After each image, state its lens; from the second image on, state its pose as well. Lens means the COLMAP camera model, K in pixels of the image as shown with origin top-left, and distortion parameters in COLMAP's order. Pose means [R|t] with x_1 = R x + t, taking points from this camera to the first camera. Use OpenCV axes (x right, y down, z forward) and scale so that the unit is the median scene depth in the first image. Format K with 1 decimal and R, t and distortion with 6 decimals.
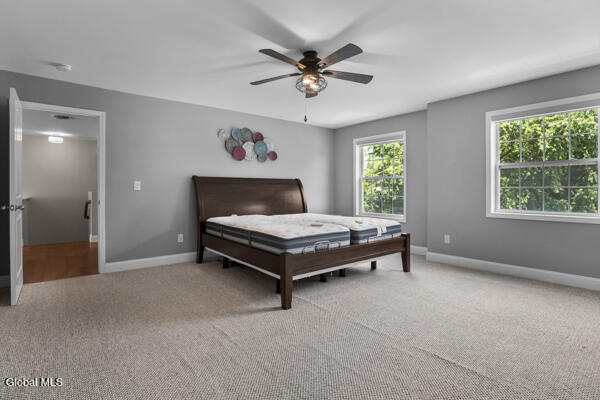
lens RADIAL K [[294.8, 0, 302.2], [0, 294.8, 196.7], [0, 0, 1]] dist [-0.035368, -0.000045]
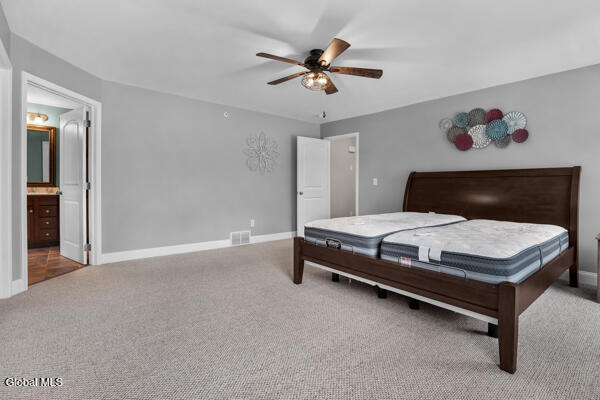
lens RADIAL K [[294.8, 0, 302.2], [0, 294.8, 196.7], [0, 0, 1]] dist [-0.035368, -0.000045]
pose [[0.006132, 0.034861, -0.999373, 0.635267], [-0.031532, 0.998902, 0.034651, -0.007395], [0.999484, 0.031300, 0.007225, 0.560274]]
